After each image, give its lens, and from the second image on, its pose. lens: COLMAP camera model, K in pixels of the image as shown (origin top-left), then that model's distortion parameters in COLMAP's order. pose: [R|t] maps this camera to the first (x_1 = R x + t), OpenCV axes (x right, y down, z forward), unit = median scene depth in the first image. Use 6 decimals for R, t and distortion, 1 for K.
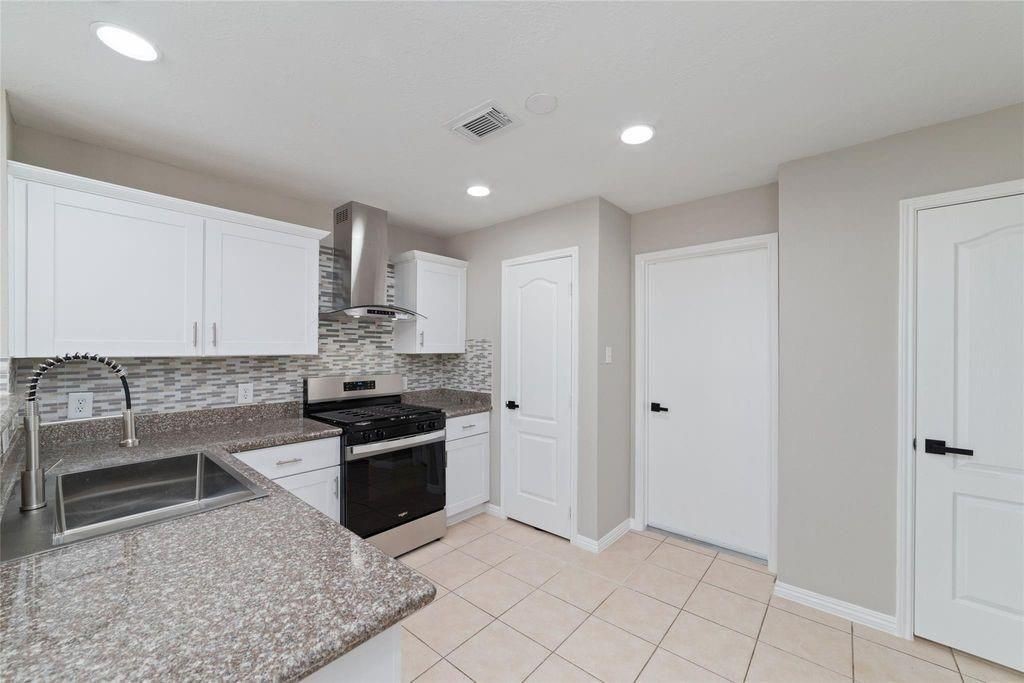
lens RADIAL K [[393.0, 0, 512.3], [0, 393.0, 346.9], [0, 0, 1]] dist [-0.000531, -0.000041]
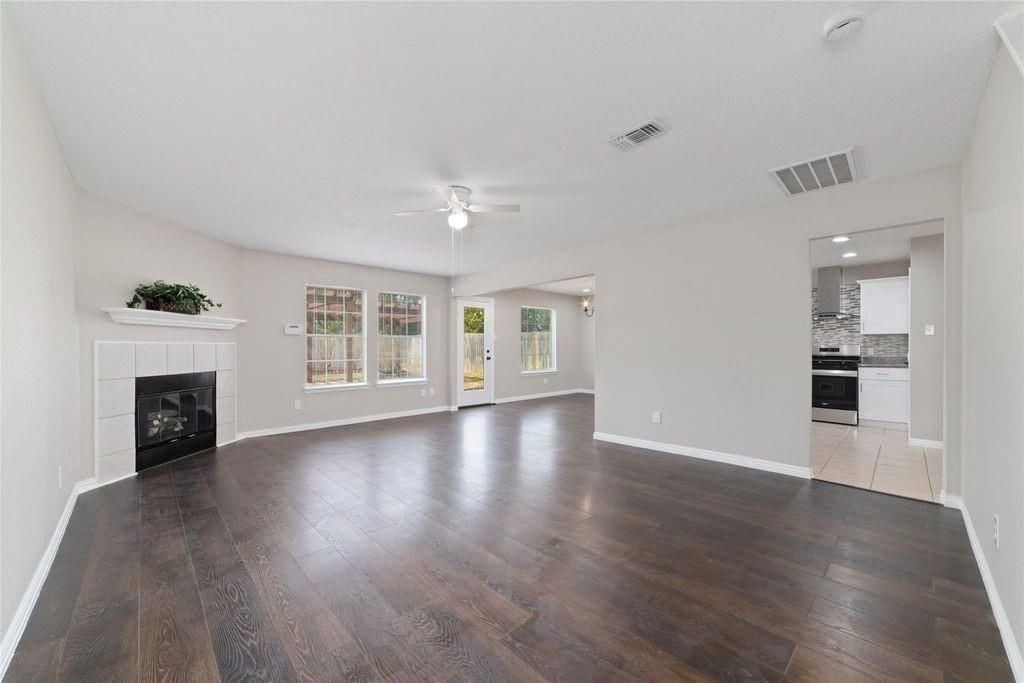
lens RADIAL K [[393.0, 0, 510.7], [0, 393.0, 345.8], [0, 0, 1]] dist [-0.000531, -0.000041]
pose [[-0.091053, -0.006274, -0.995826, 1.845914], [-0.001105, 0.999980, -0.006199, 0.088694], [0.995845, 0.000536, -0.091058, -0.523200]]
